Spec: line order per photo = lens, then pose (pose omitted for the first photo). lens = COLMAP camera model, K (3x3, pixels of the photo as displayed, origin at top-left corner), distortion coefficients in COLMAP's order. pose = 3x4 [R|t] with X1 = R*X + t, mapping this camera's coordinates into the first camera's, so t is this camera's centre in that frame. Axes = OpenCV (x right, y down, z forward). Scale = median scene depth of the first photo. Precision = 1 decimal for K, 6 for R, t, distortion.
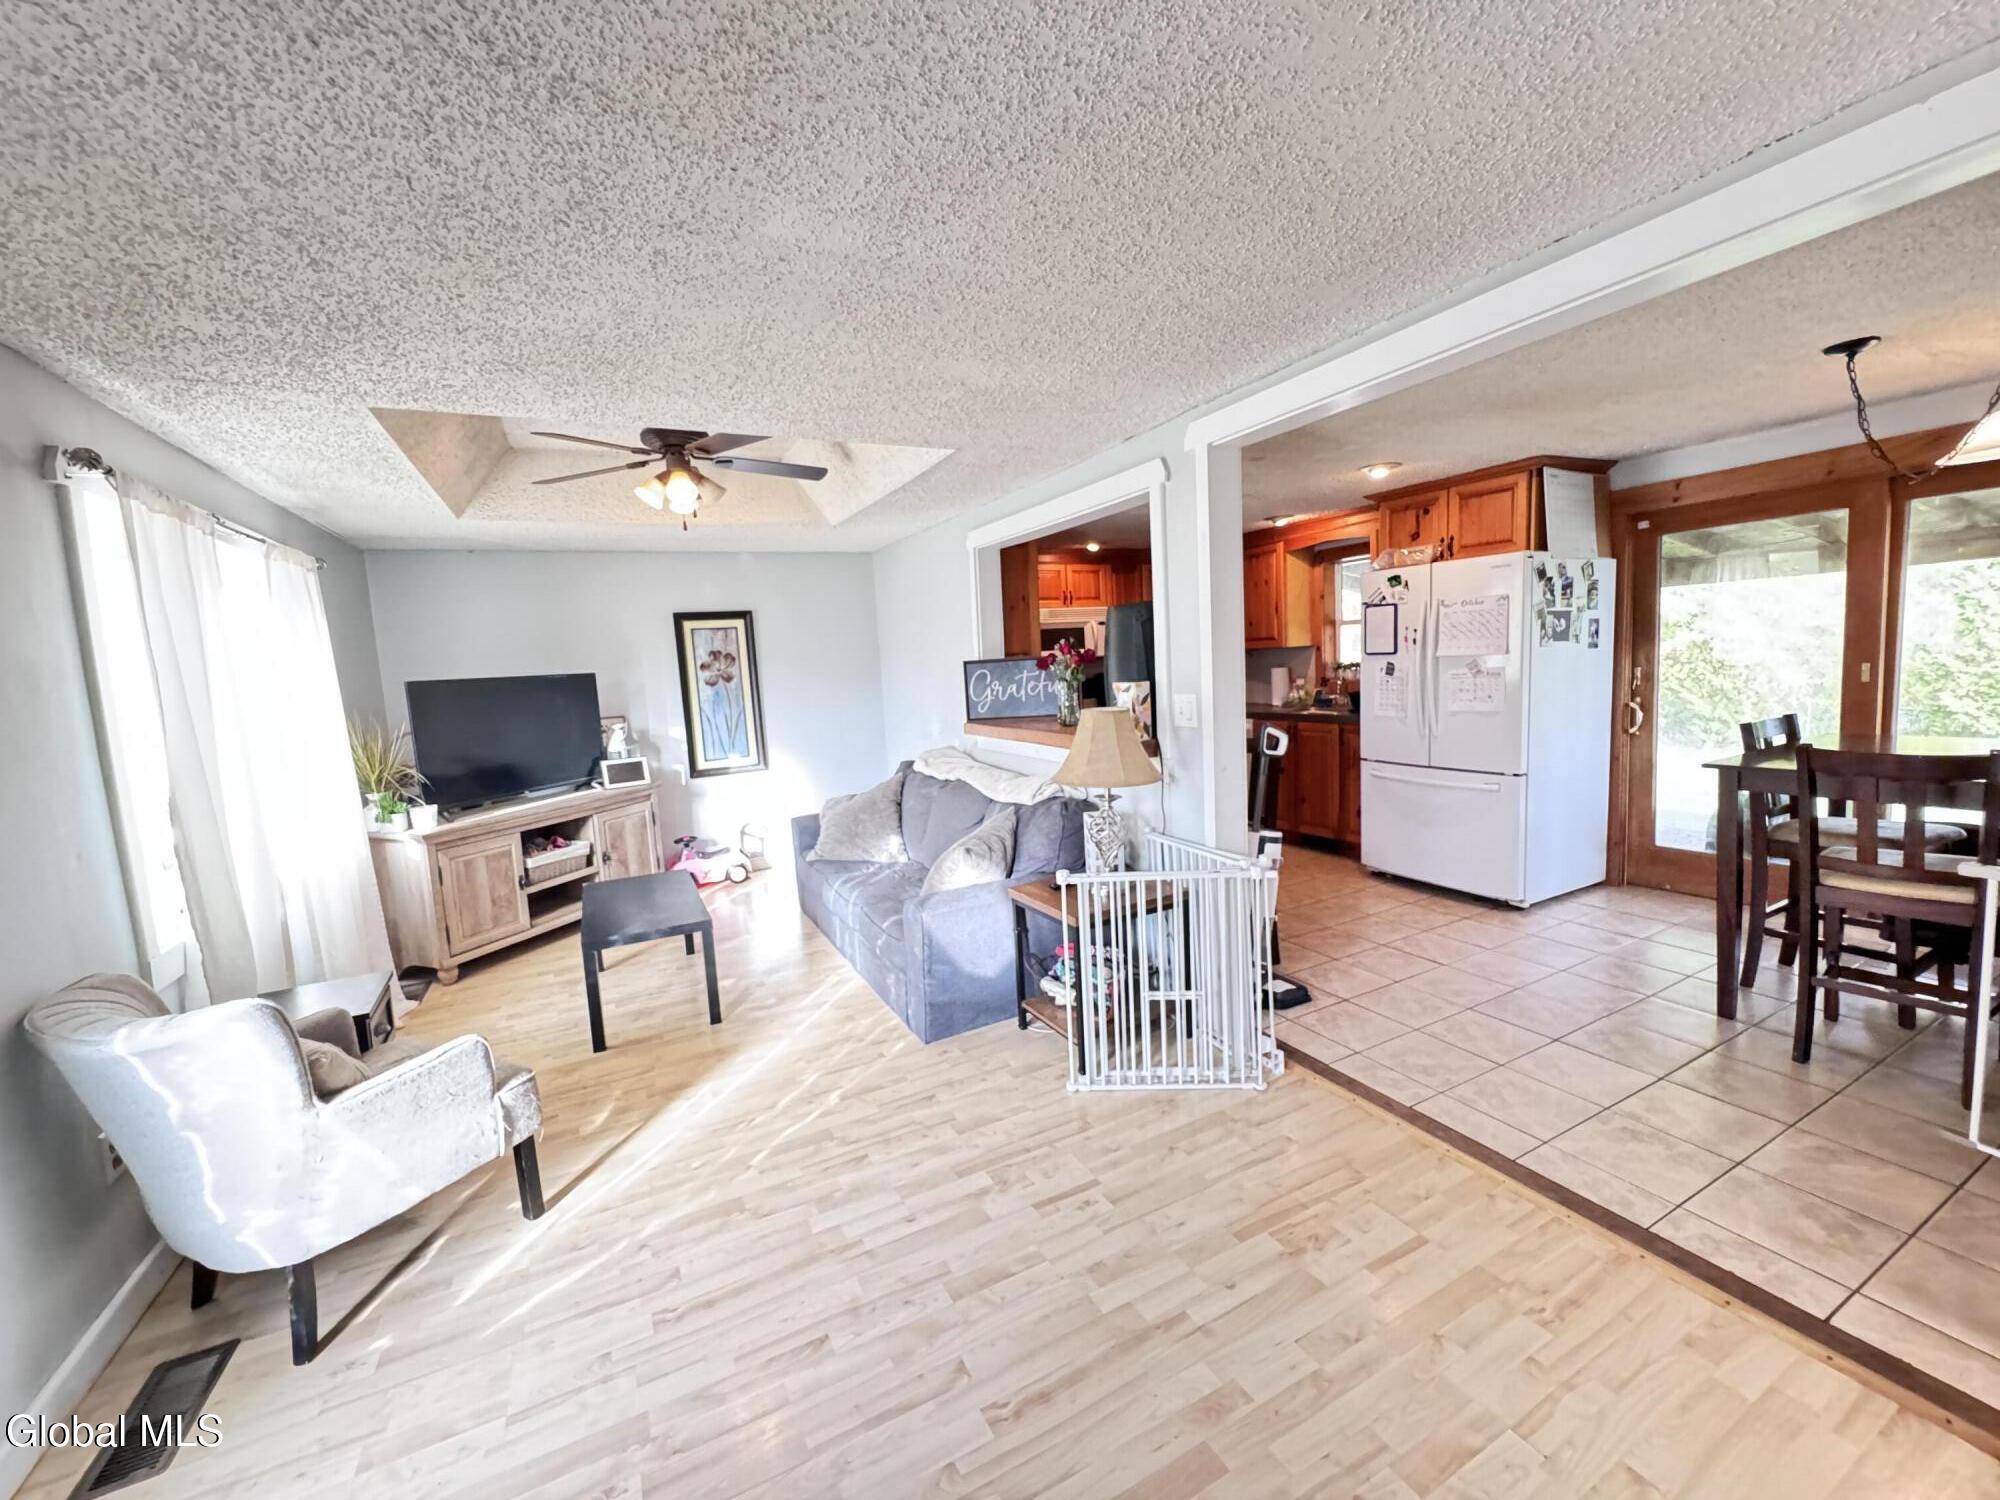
lens RADIAL K [[796.4, 0, 996.7], [0, 796.4, 751.0], [0, 0, 1]] dist [-0.001160, 0.000014]
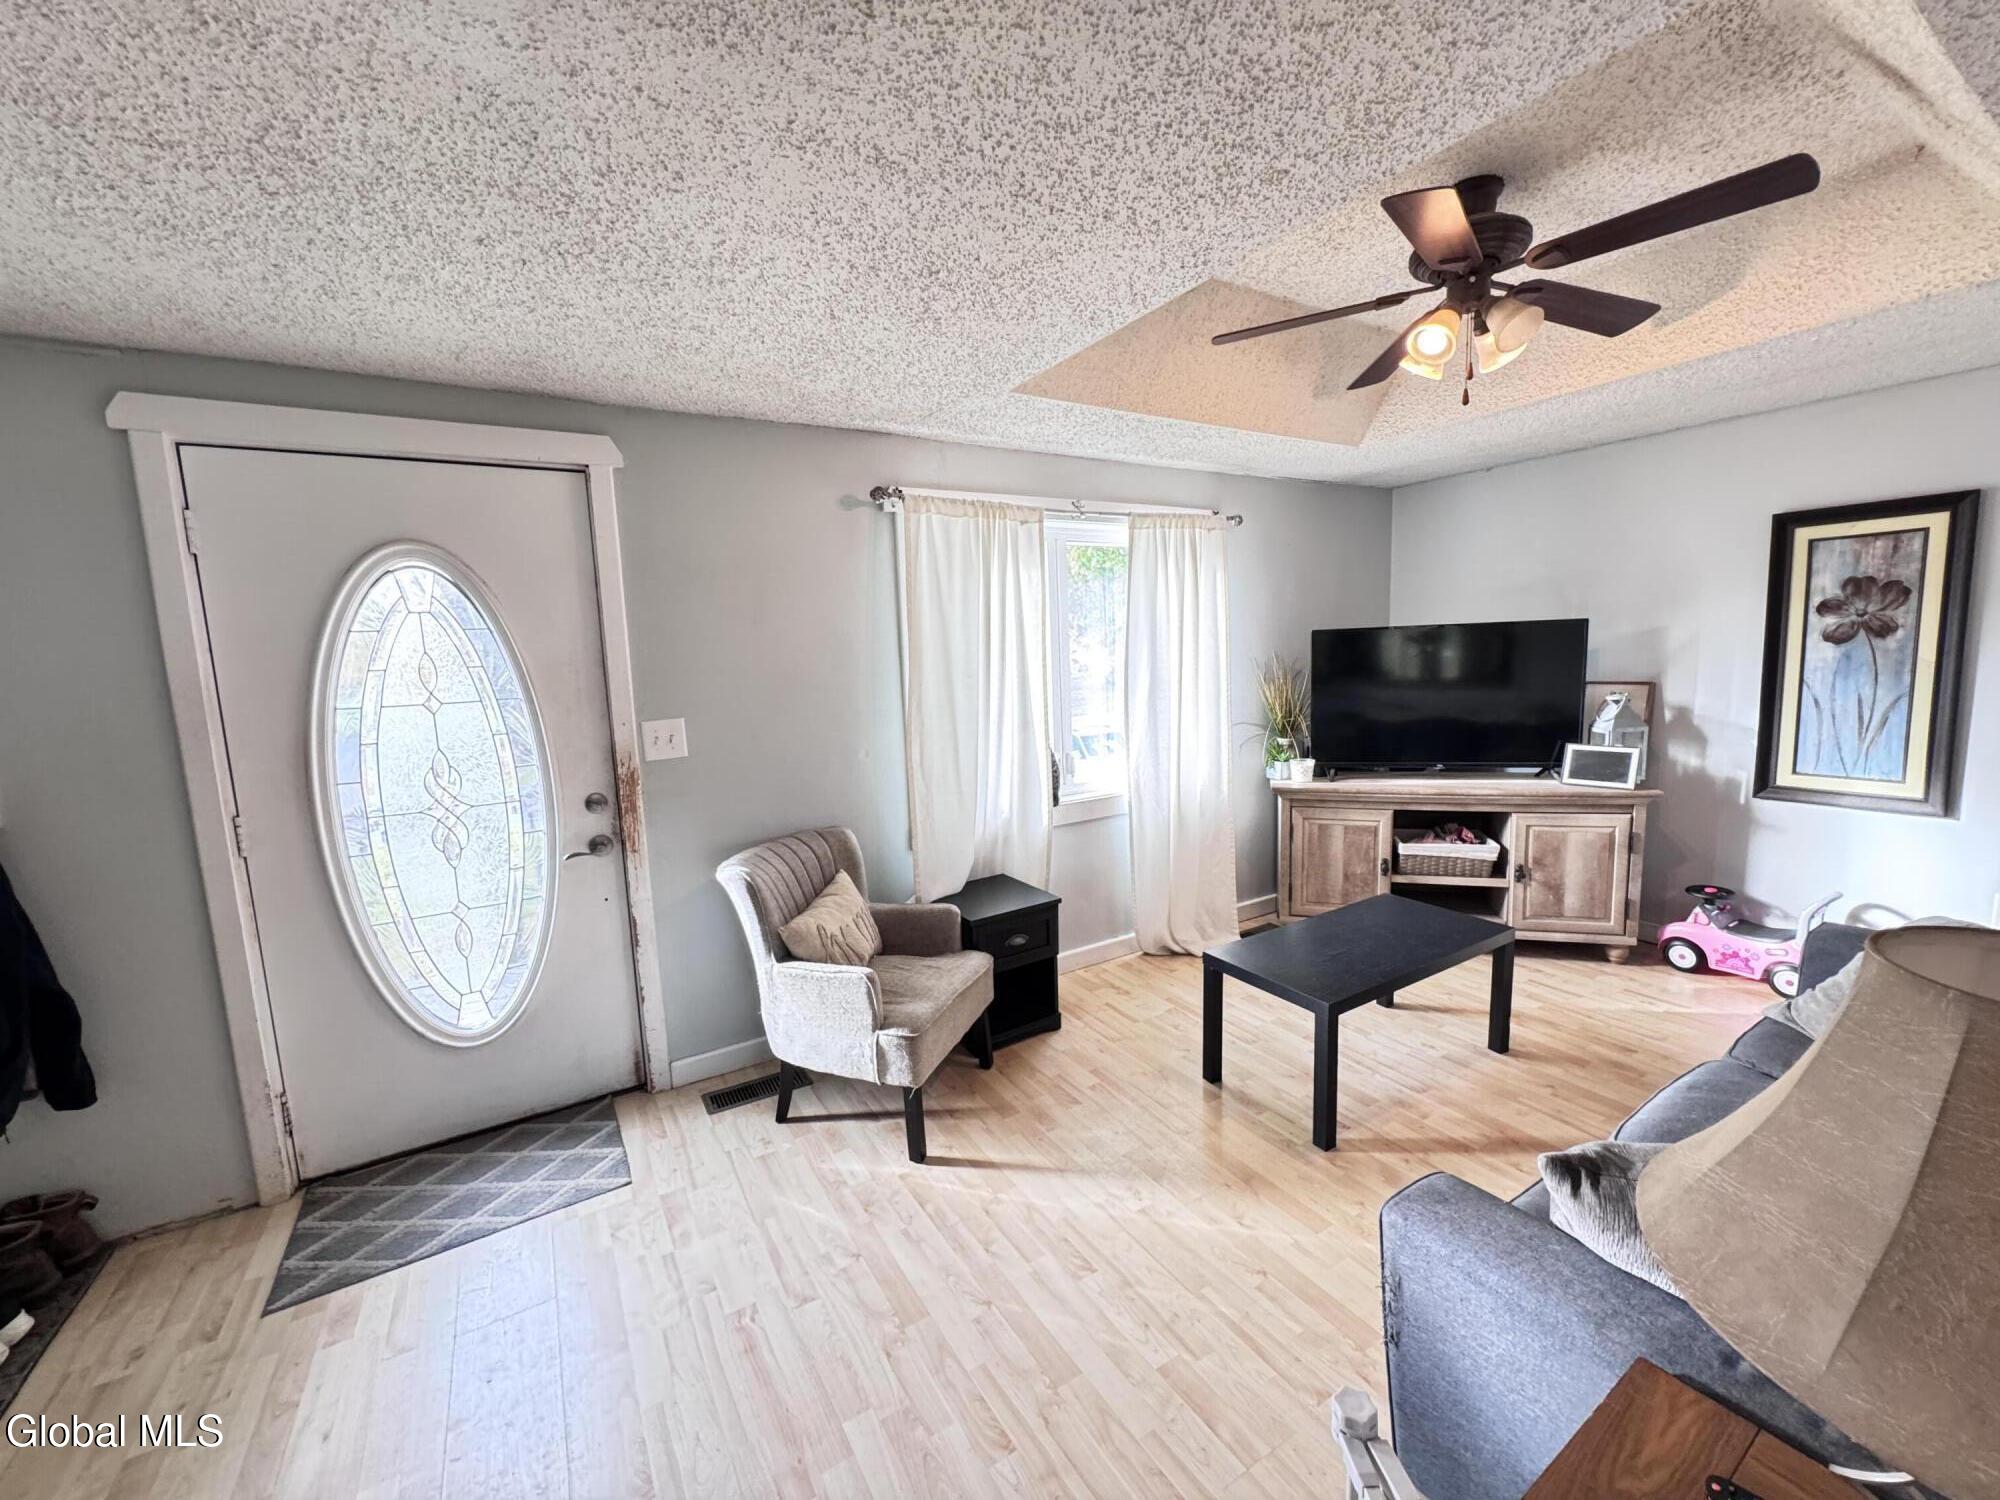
lens RADIAL K [[798.8, 0, 1007.8], [0, 798.8, 748.2], [0, 0, 1]] dist [-0.003357, 0.000261]
pose [[0.081148, 0.177768, -0.980721, 0.196180], [-0.079574, 0.981981, 0.171413, -0.077758], [0.993520, 0.064130, 0.093832, 0.506864]]
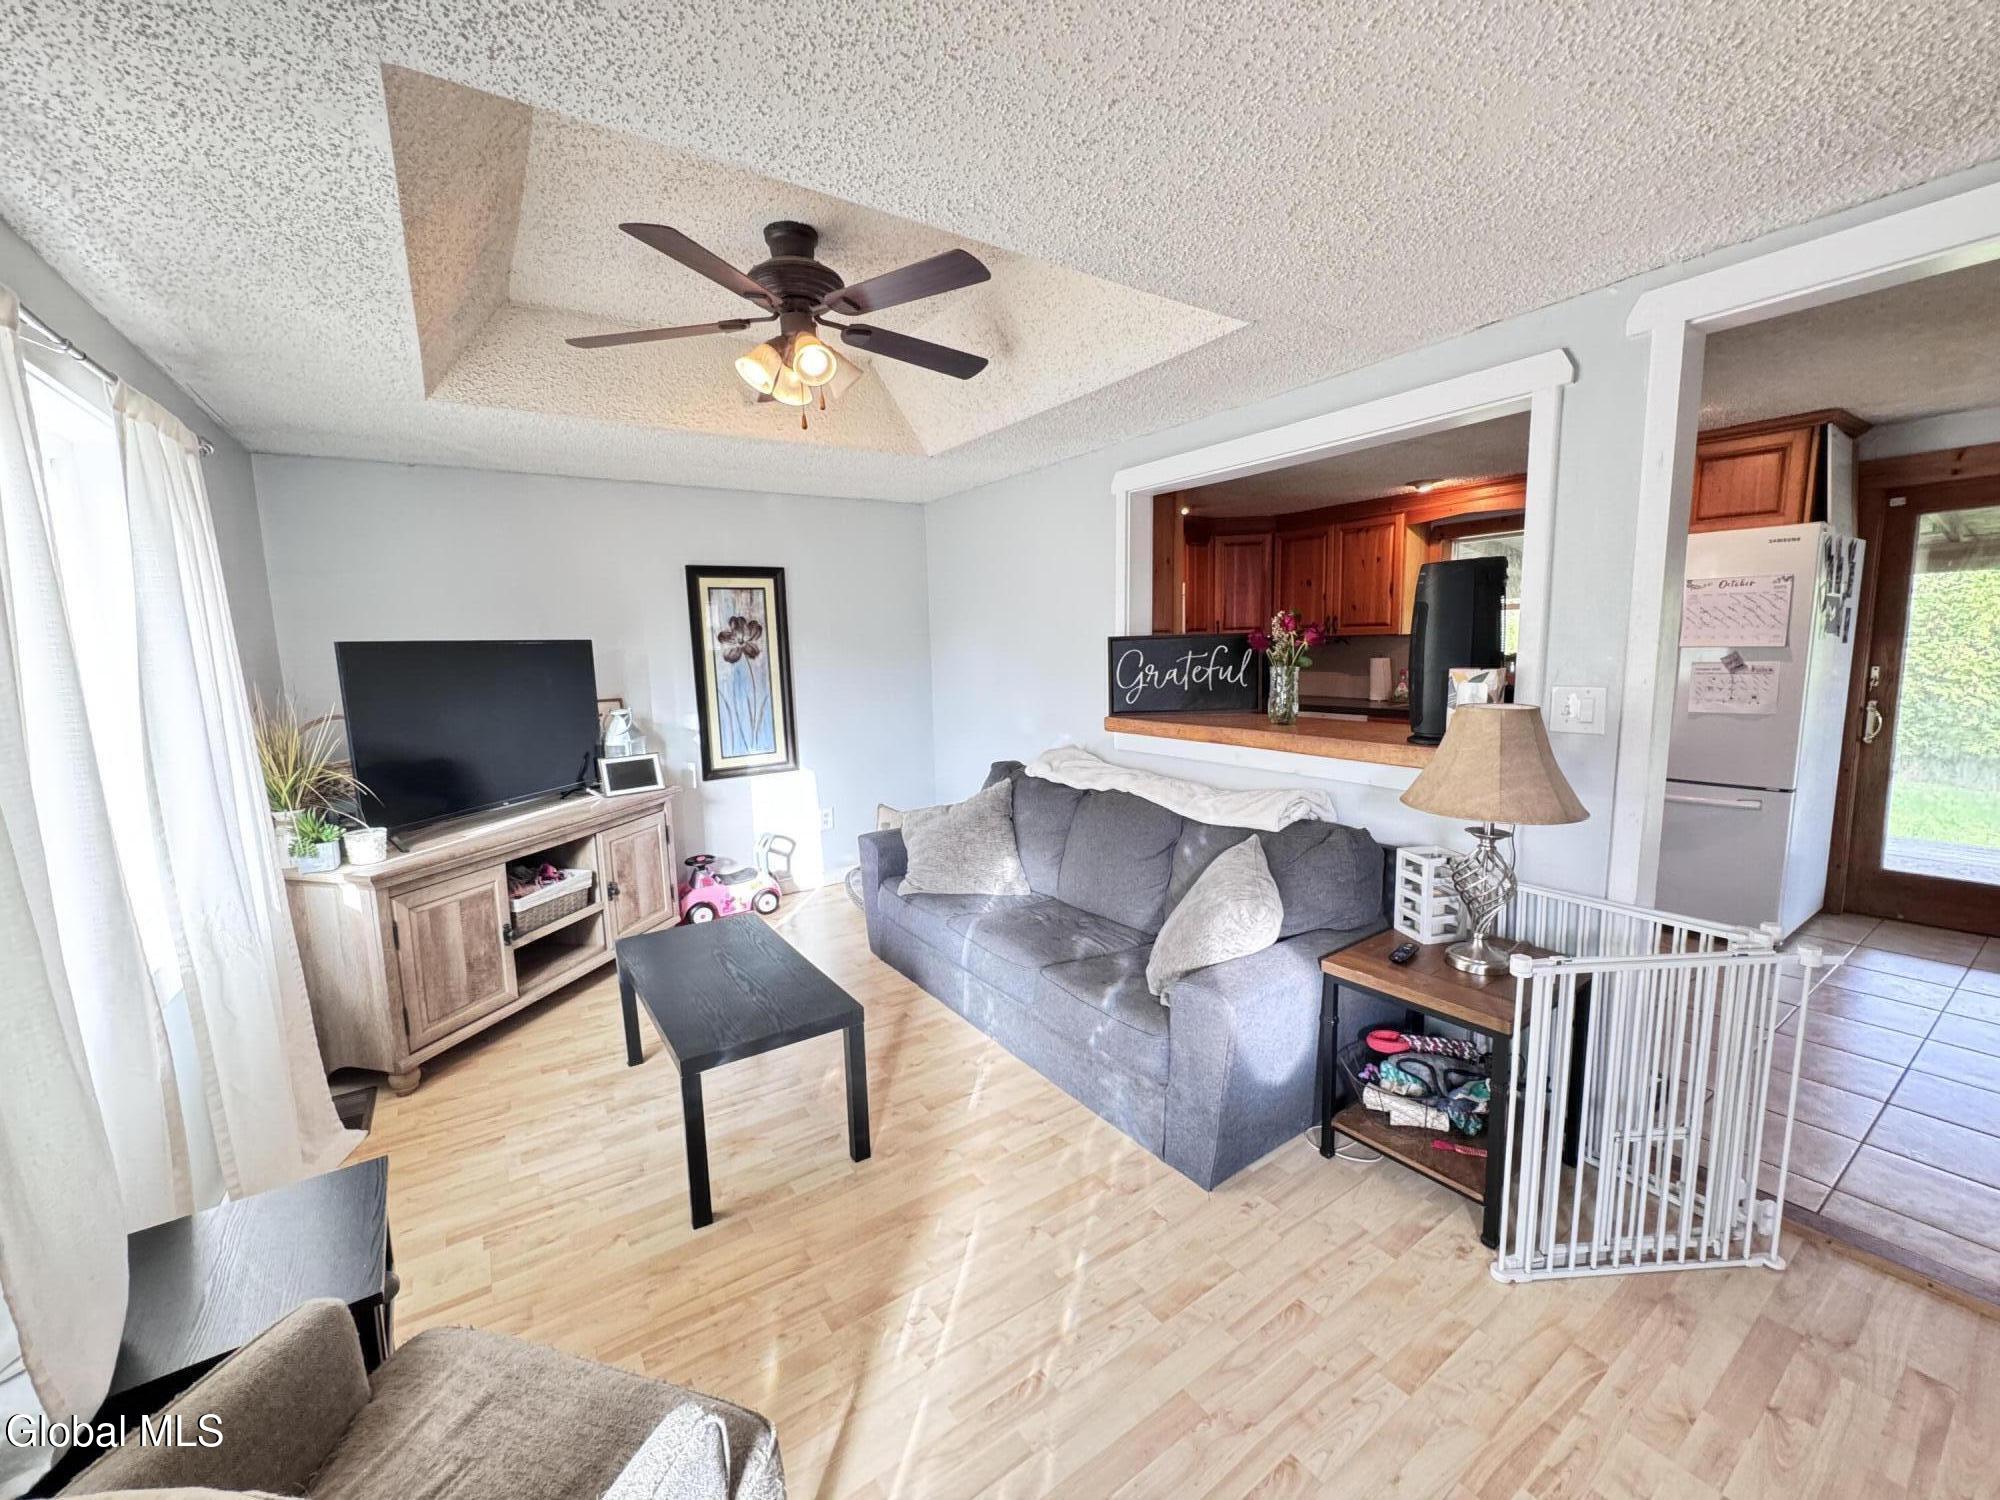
lens RADIAL K [[795.9, 0, 1000.0], [0, 795.9, 750.0], [0, 0, 1]] dist [-0.000691, 0.000399]
pose [[0.991827, 0.010865, 0.127127, -0.258710], [-0.012666, 0.999830, 0.013369, -0.012466], [-0.126960, -0.014869, 0.991796, 0.252831]]
